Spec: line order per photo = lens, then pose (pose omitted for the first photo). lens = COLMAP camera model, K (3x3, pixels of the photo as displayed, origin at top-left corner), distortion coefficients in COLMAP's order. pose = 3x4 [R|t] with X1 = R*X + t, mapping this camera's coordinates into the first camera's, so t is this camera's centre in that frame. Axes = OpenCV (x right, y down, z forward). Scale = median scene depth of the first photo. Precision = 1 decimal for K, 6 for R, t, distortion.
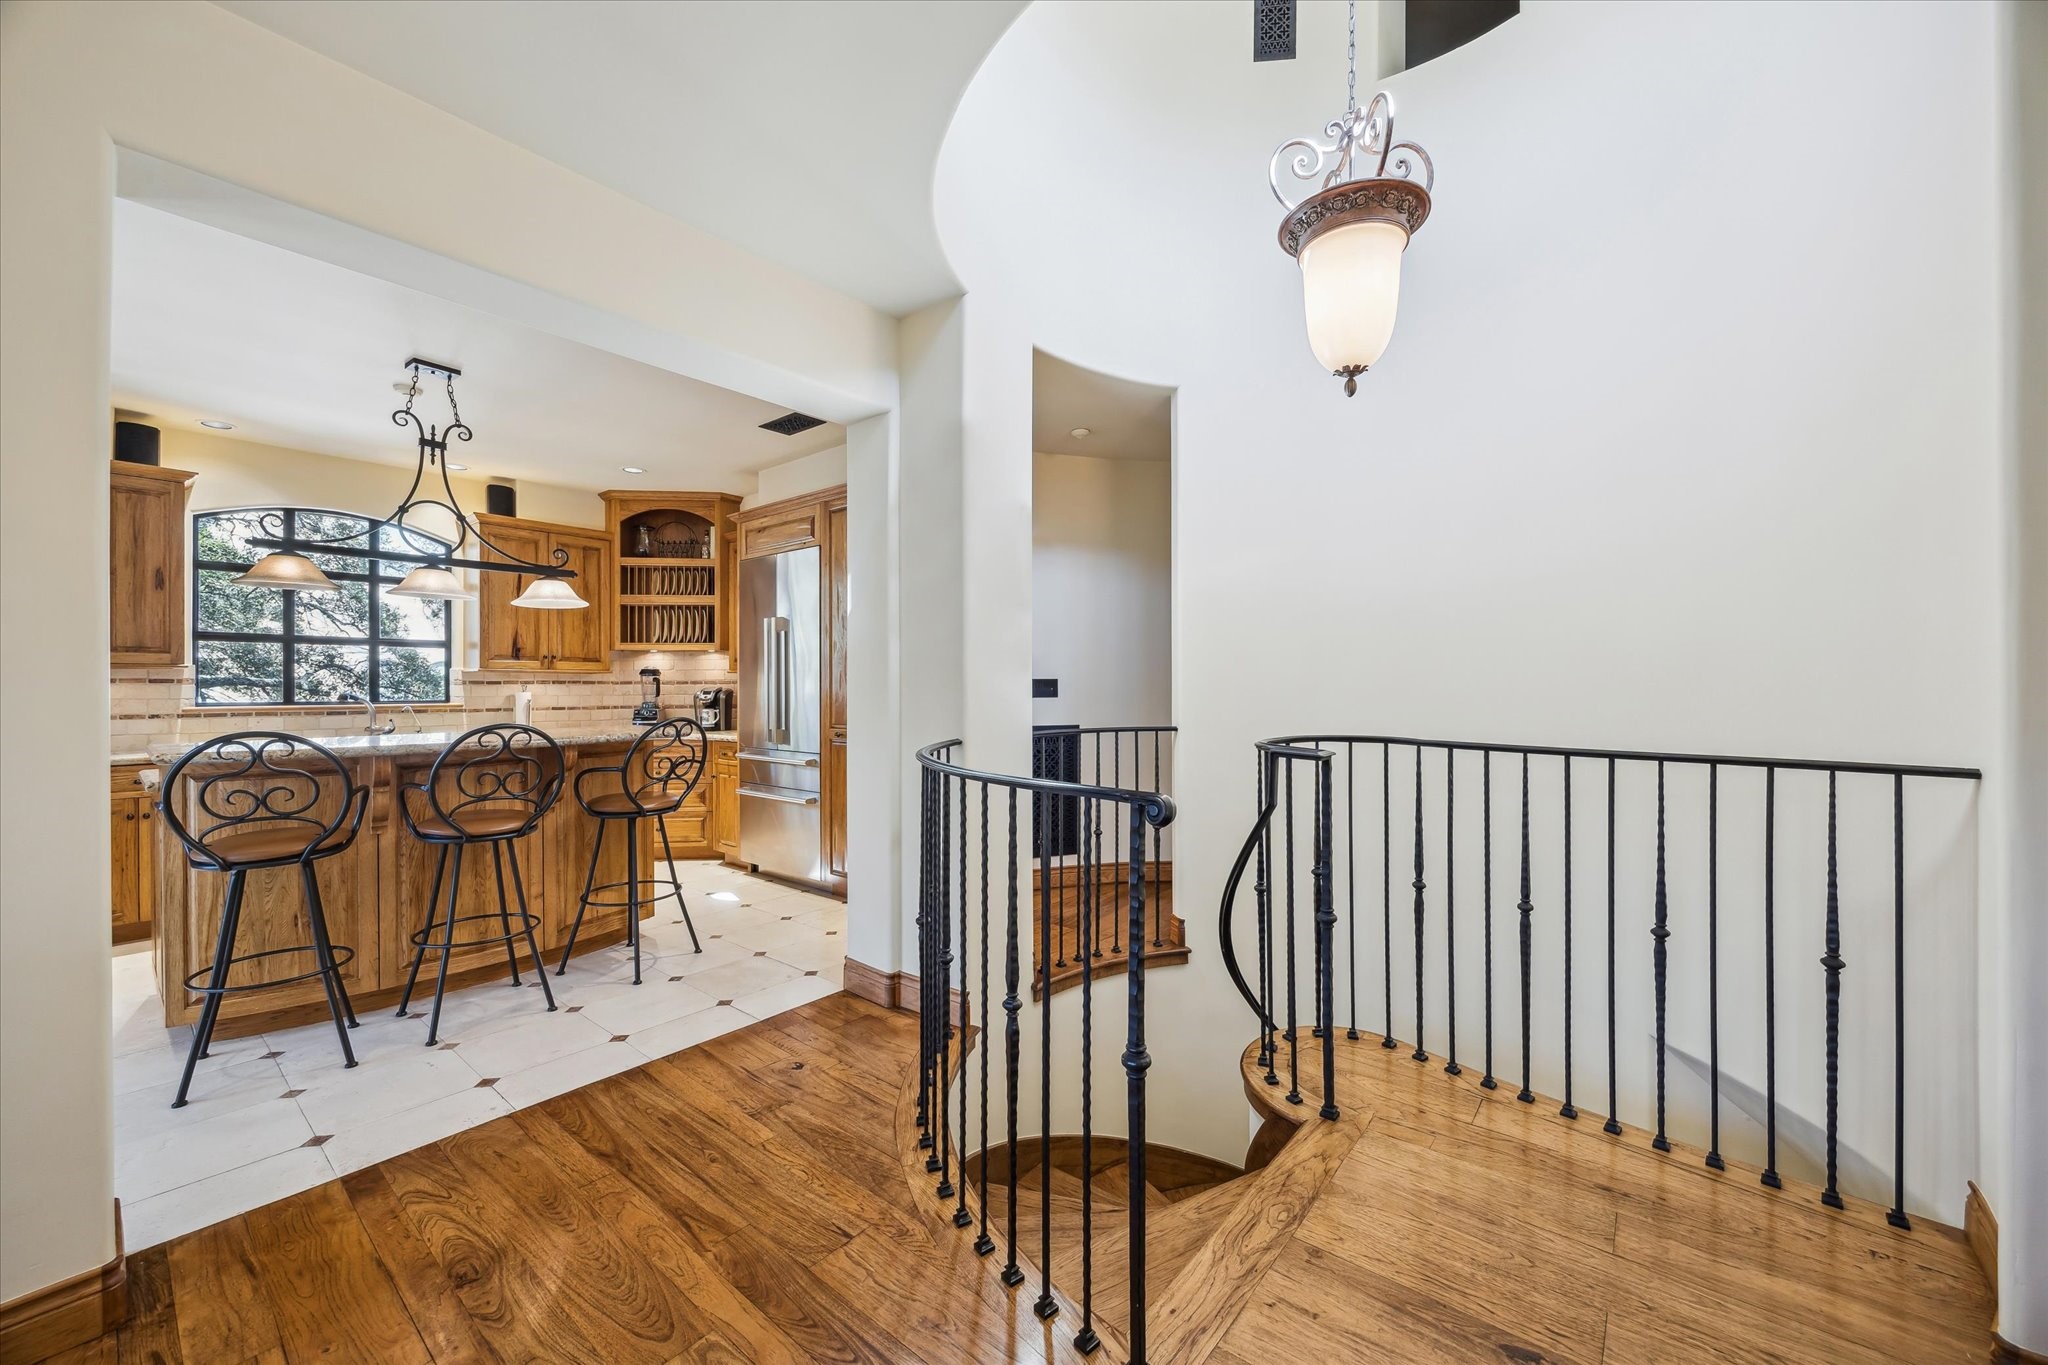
lens RADIAL K [[800.3, 0, 1036.3], [0, 800.3, 672.8], [0, 0, 1]] dist [-0.000102, -0.000763]
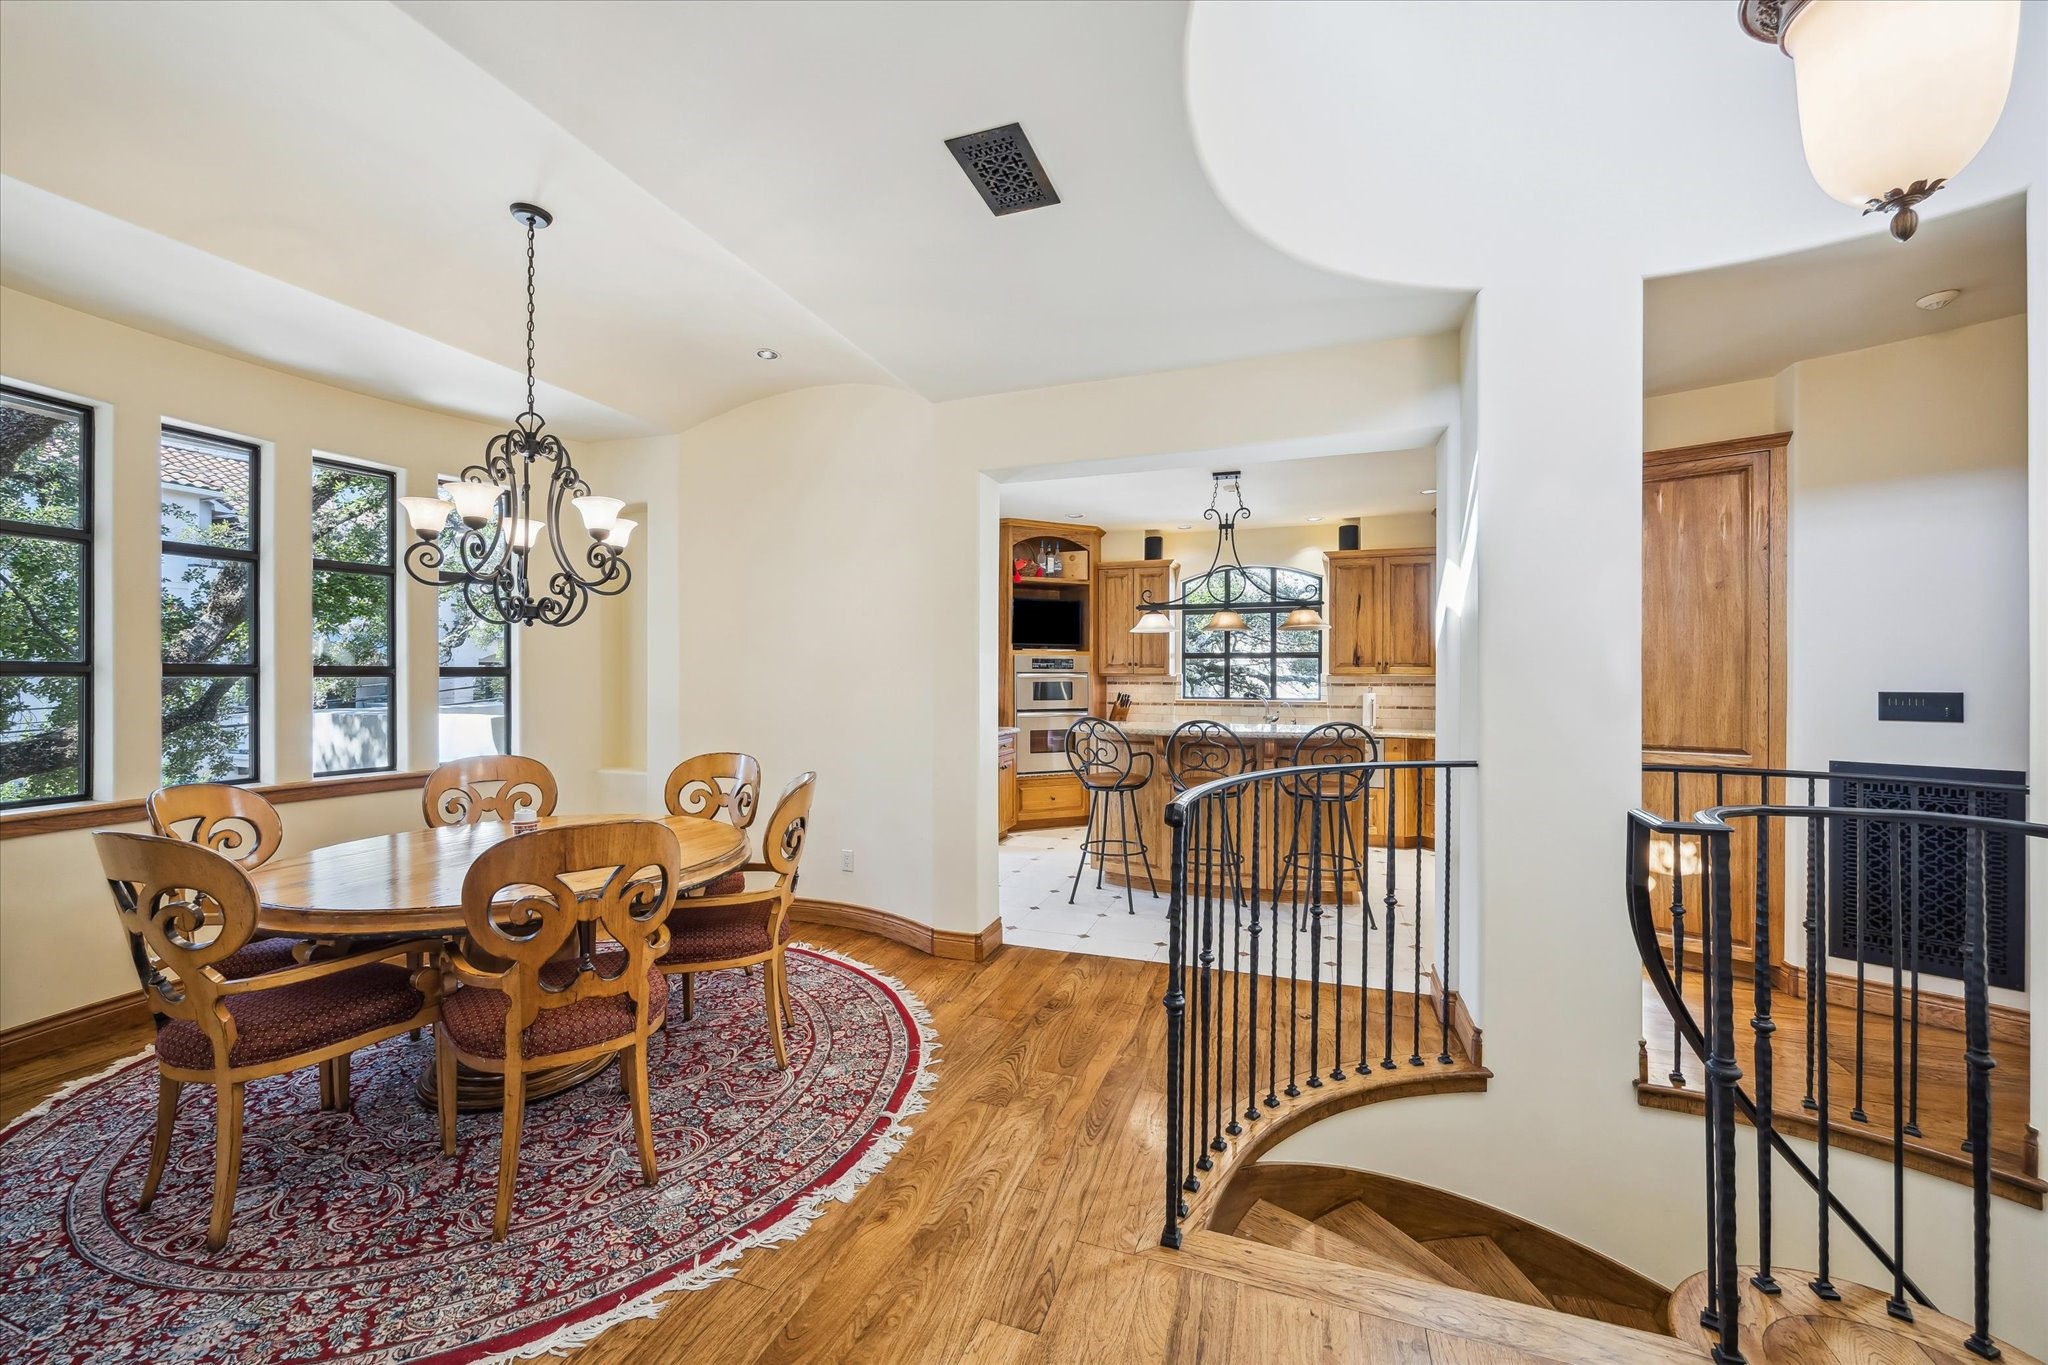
lens RADIAL K [[800.3, 0, 1004.8], [0, 800.3, 684.8], [0, 0, 1]] dist [-0.000102, -0.000763]
pose [[0.319359, 0.014622, -0.947521, 0.438714], [0.015076, 0.999676, 0.020508, -0.026671], [0.947514, -0.020834, 0.319035, 0.114895]]
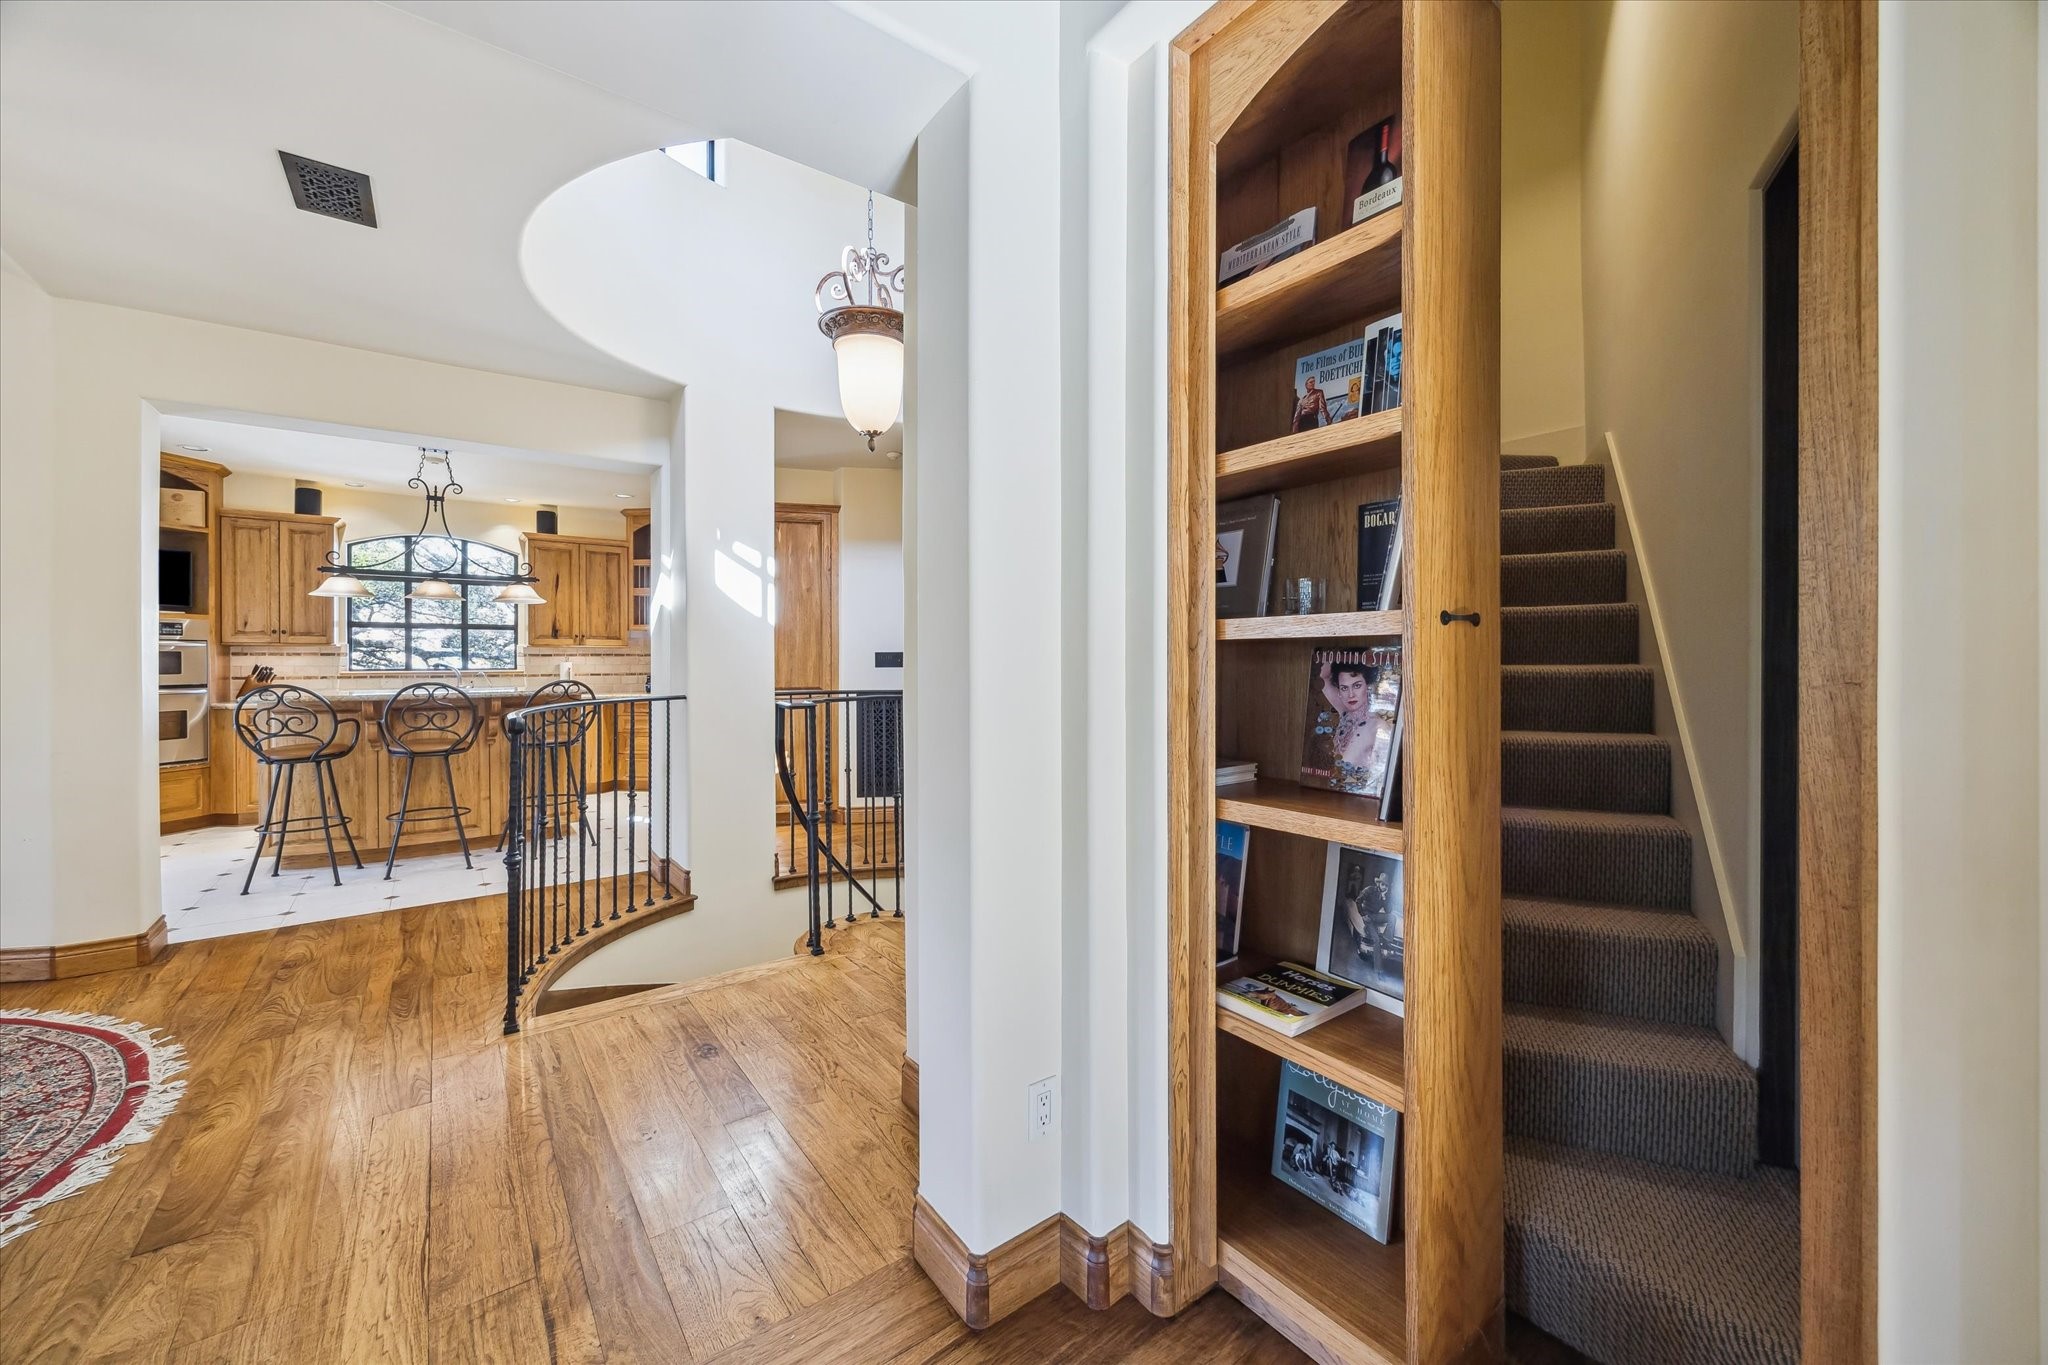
lens RADIAL K [[800.3, 0, 1039.0], [0, 800.3, 648.2], [0, 0, 1]] dist [-0.000102, -0.000763]
pose [[0.972759, -0.001347, -0.231815, 0.601162], [0.002821, 0.999978, 0.006031, -0.006716], [0.231802, -0.006520, 0.972741, -0.179677]]
